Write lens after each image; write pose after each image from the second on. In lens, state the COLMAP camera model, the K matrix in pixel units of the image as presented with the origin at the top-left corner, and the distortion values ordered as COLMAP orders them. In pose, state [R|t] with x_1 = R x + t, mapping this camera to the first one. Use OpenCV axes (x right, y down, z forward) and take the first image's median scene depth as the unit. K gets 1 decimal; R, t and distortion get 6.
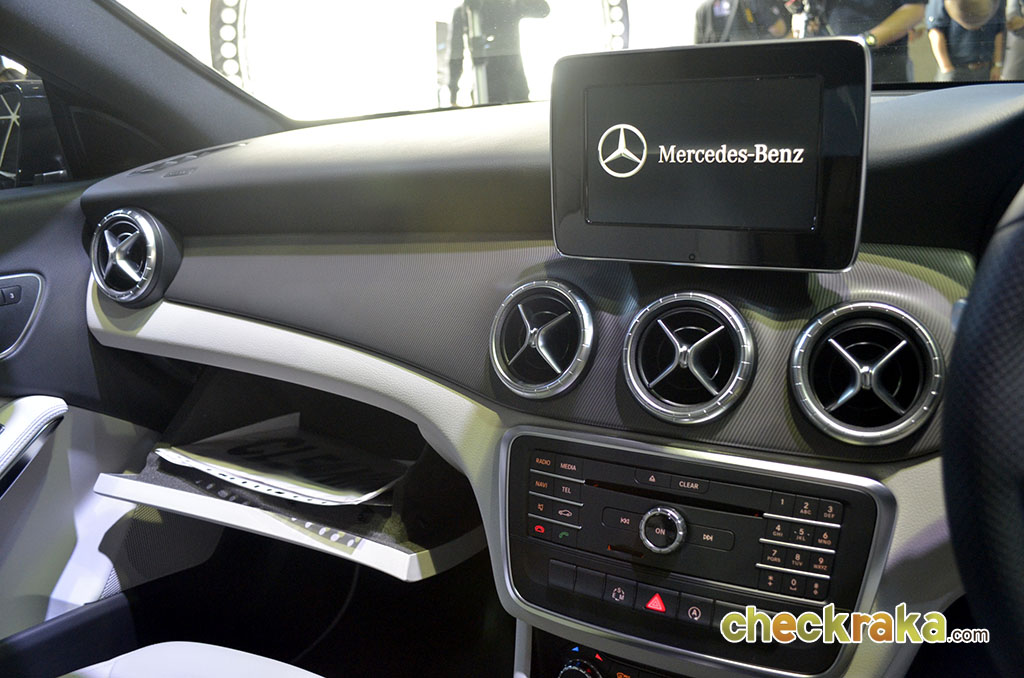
lens RADIAL K [[796.3, 0, 512.0], [0, 796.3, 339.0], [0, 0, 1]] dist [-0.074776, 0.004311]
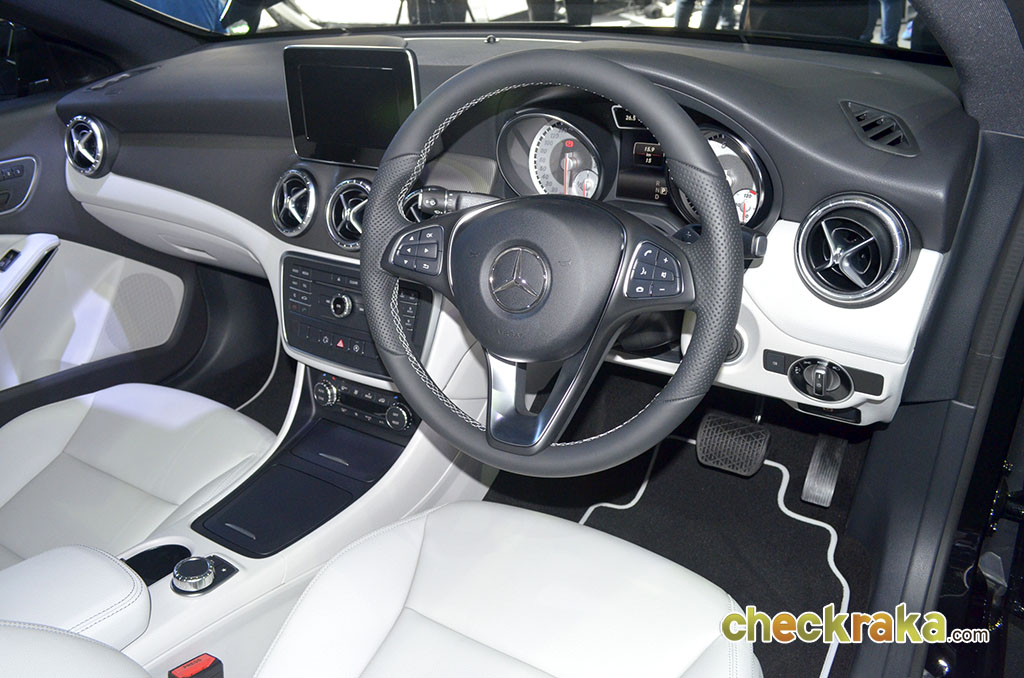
lens RADIAL K [[796.3, 0, 512.0], [0, 796.3, 339.0], [0, 0, 1]] dist [-0.074776, 0.004311]
pose [[0.998716, 0.021173, -0.046024, 0.659054], [-0.011553, 0.979724, 0.200020, -0.067023], [0.049326, -0.199232, 0.978710, -0.843410]]
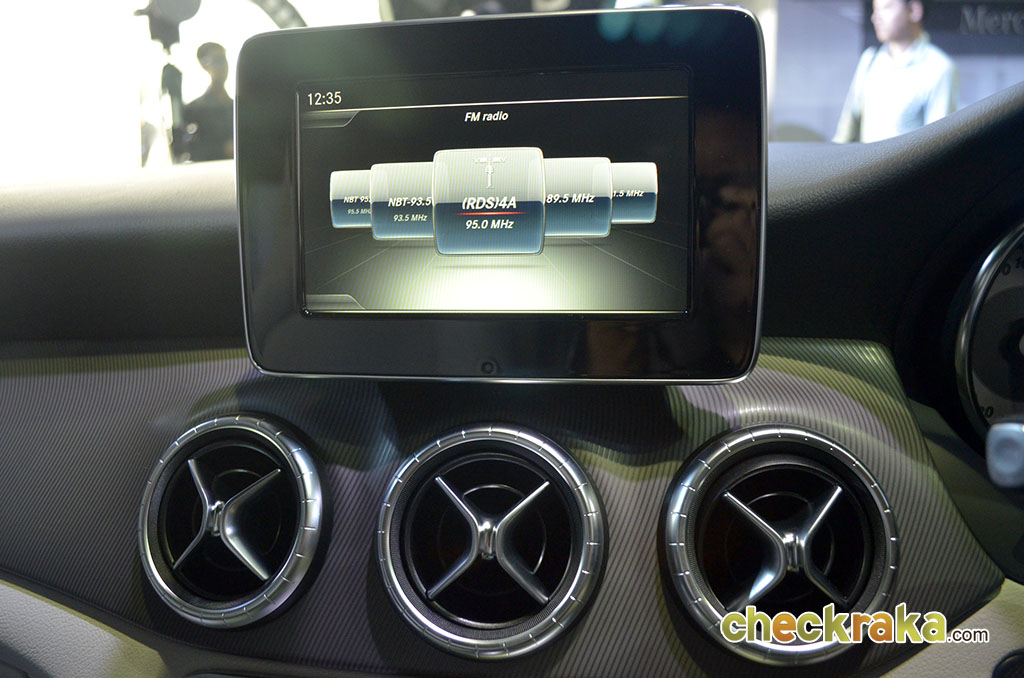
lens RADIAL K [[796.3, 0, 512.0], [0, 796.3, 339.0], [0, 0, 1]] dist [-0.074776, 0.004311]
pose [[0.938402, -0.021386, 0.344883, 0.036391], [0.068997, 0.989581, -0.126372, -0.045192], [-0.338587, 0.142383, 0.930100, 0.410375]]
